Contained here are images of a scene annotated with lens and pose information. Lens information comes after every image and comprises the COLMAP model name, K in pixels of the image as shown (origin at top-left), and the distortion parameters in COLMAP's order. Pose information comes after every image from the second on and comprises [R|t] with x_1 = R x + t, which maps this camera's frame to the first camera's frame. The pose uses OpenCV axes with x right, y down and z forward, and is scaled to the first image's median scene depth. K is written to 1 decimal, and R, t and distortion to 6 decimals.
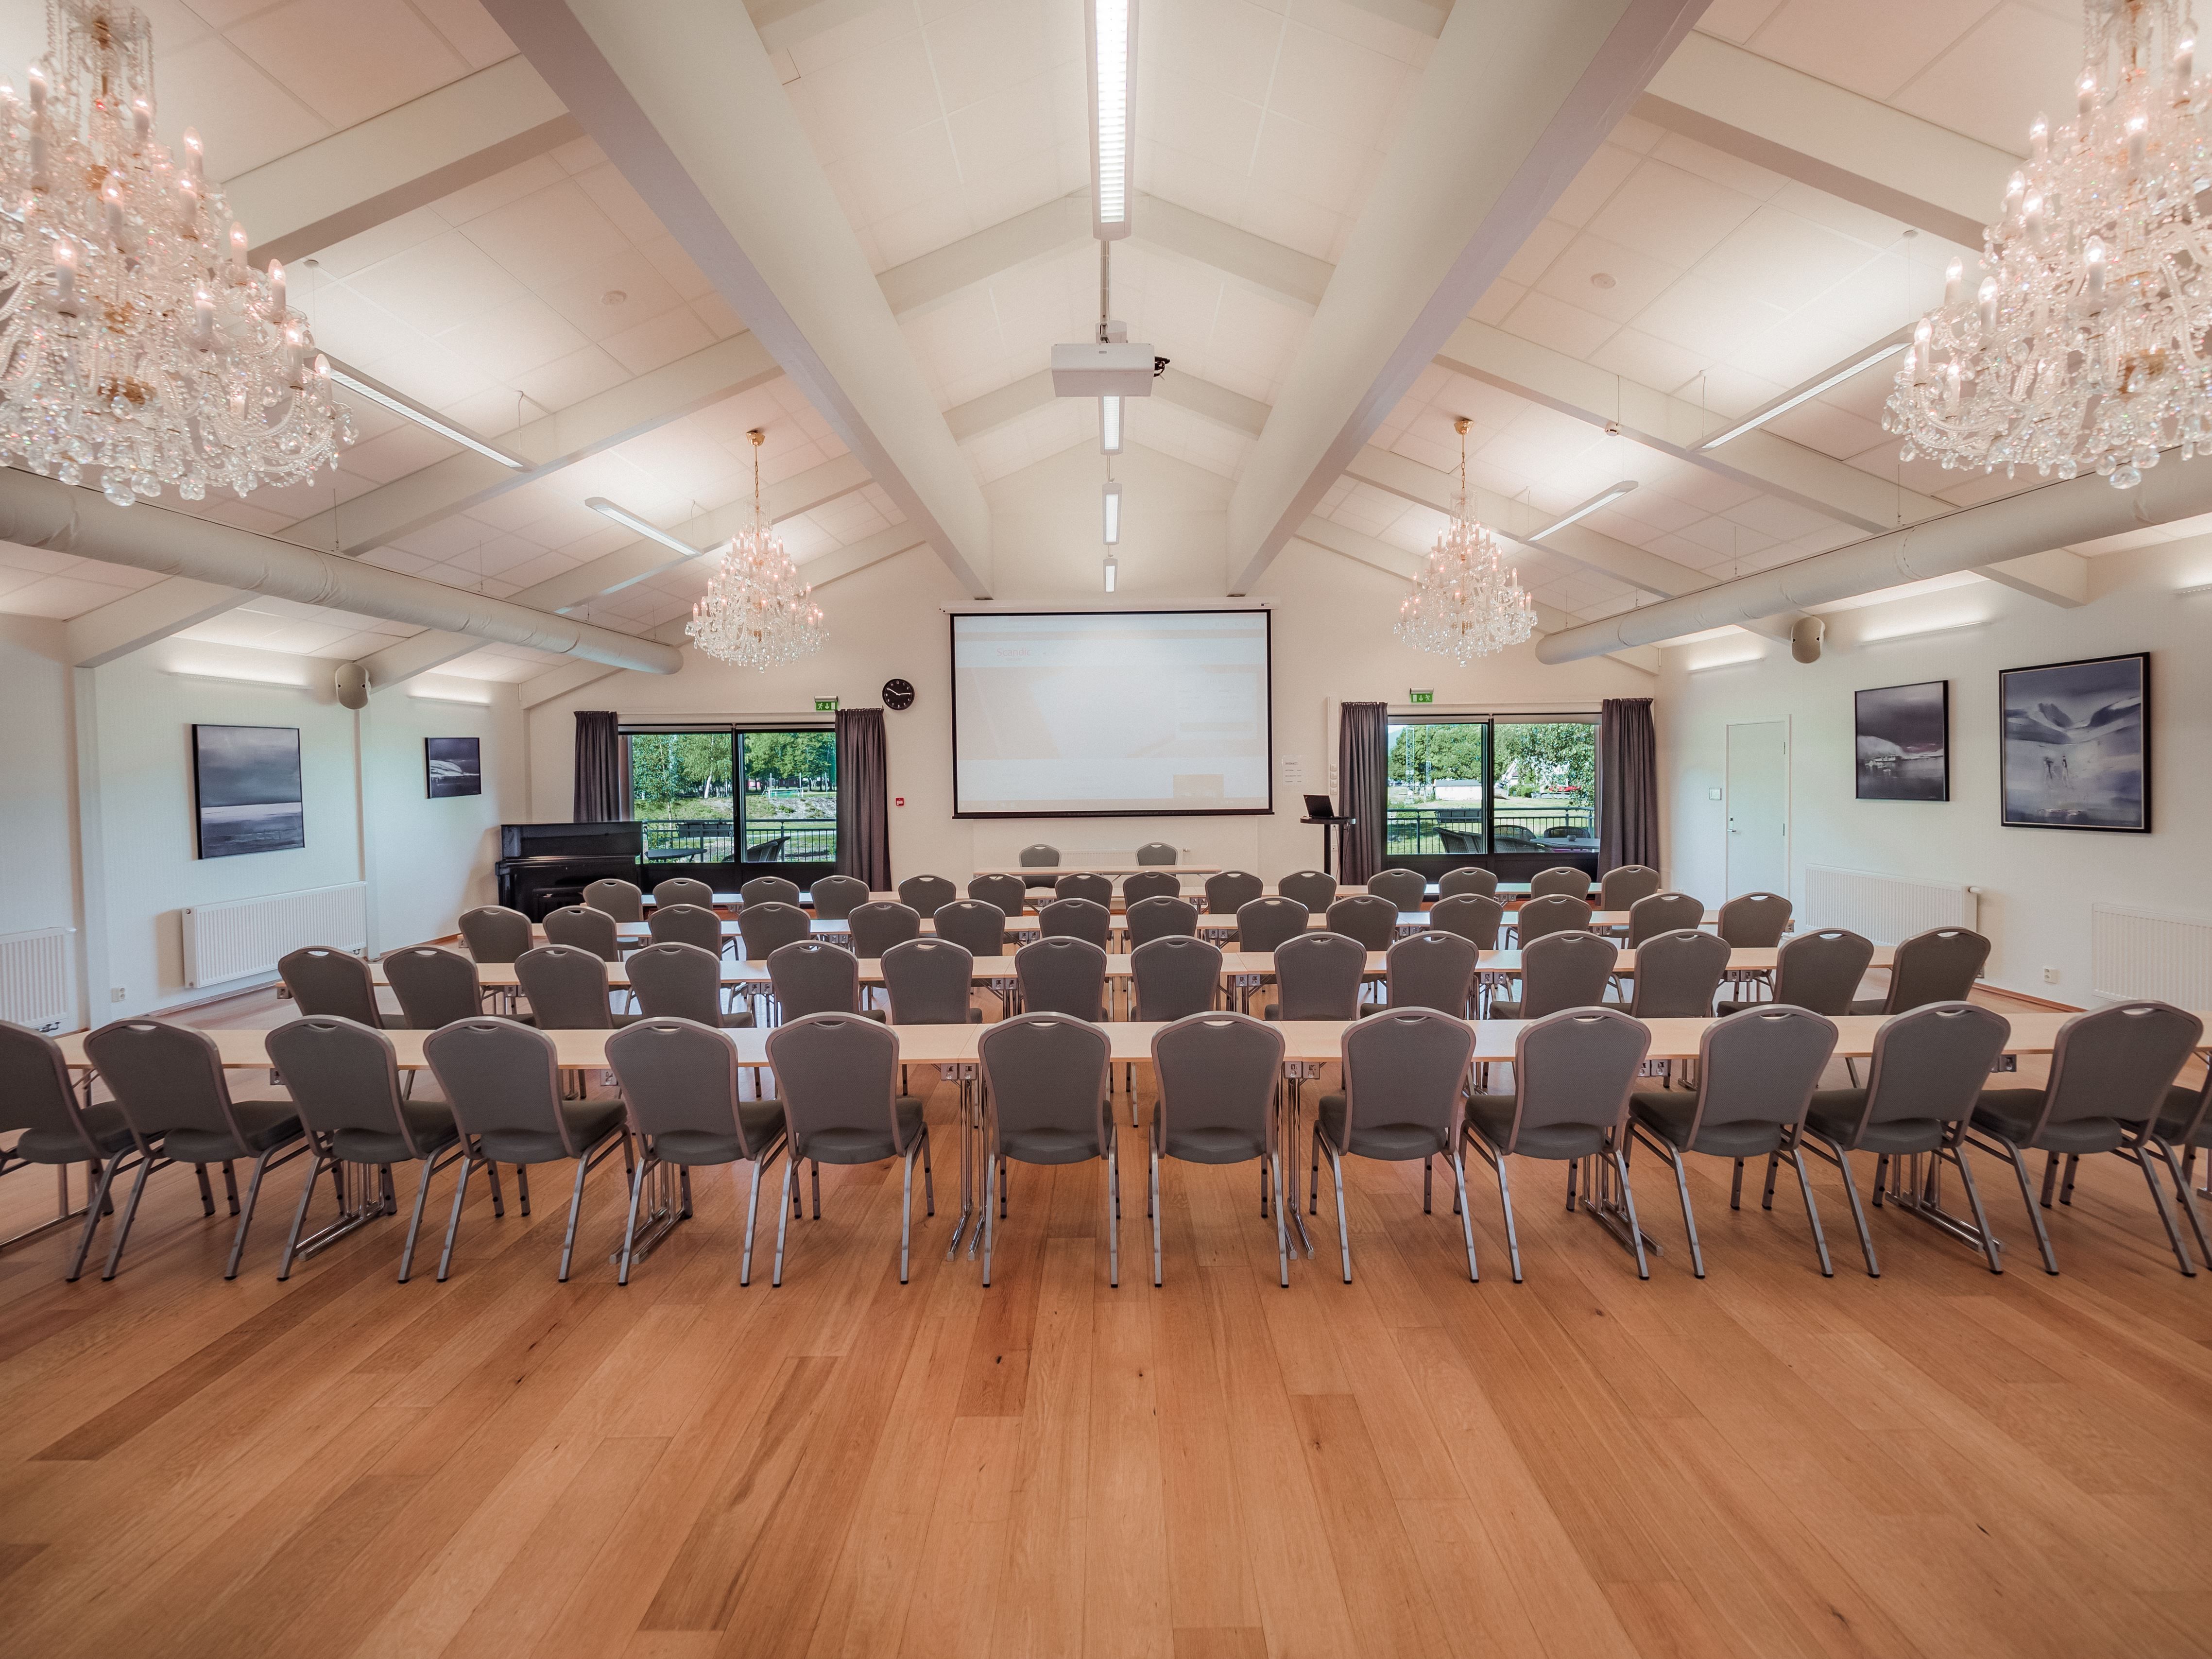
lens RADIAL K [[1497.0, 0, 1076.0], [0, 1497.0, 821.5], [0, 0, 1]] dist [-0.054971, 0.026347]
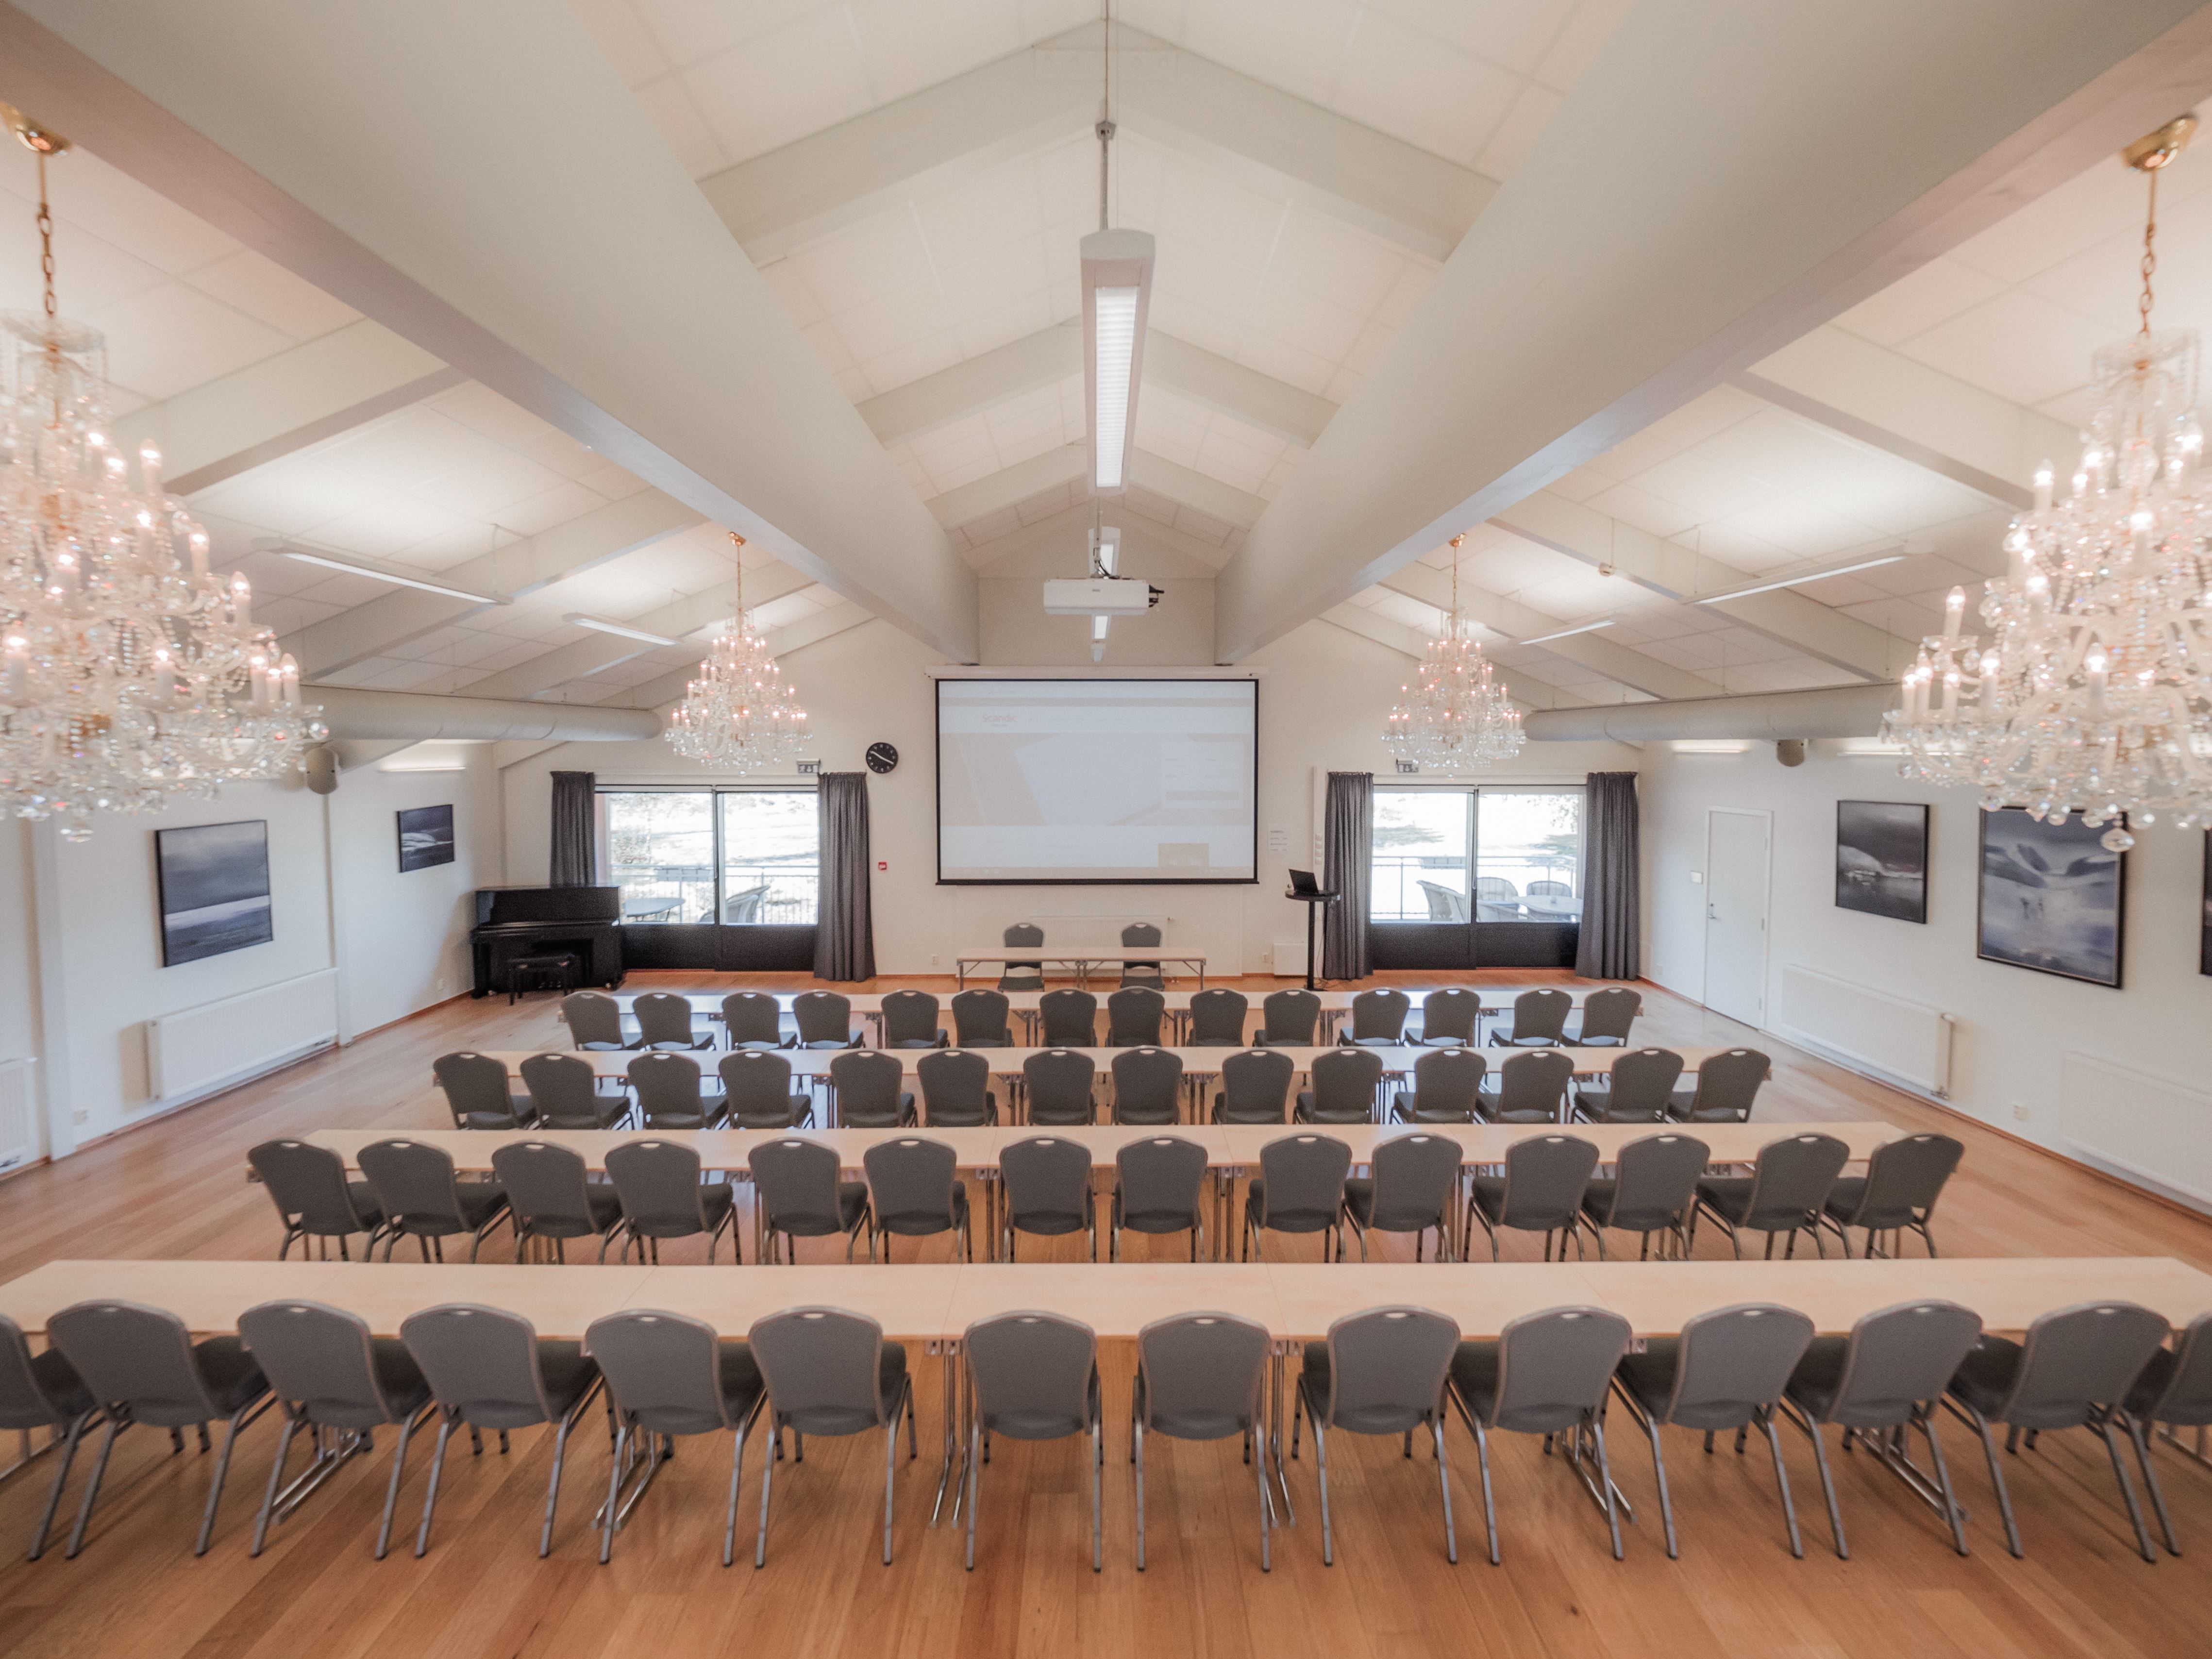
lens RADIAL K [[1502.2, 0, 1106.0], [0, 1502.2, 829.5], [0, 0, 1]] dist [-0.056348, 0.028195]
pose [[0.999428, 0.011099, 0.031946, -0.003313], [-0.012029, 0.999505, 0.029055, -0.121127], [-0.031608, -0.029422, 0.999067, 0.006848]]
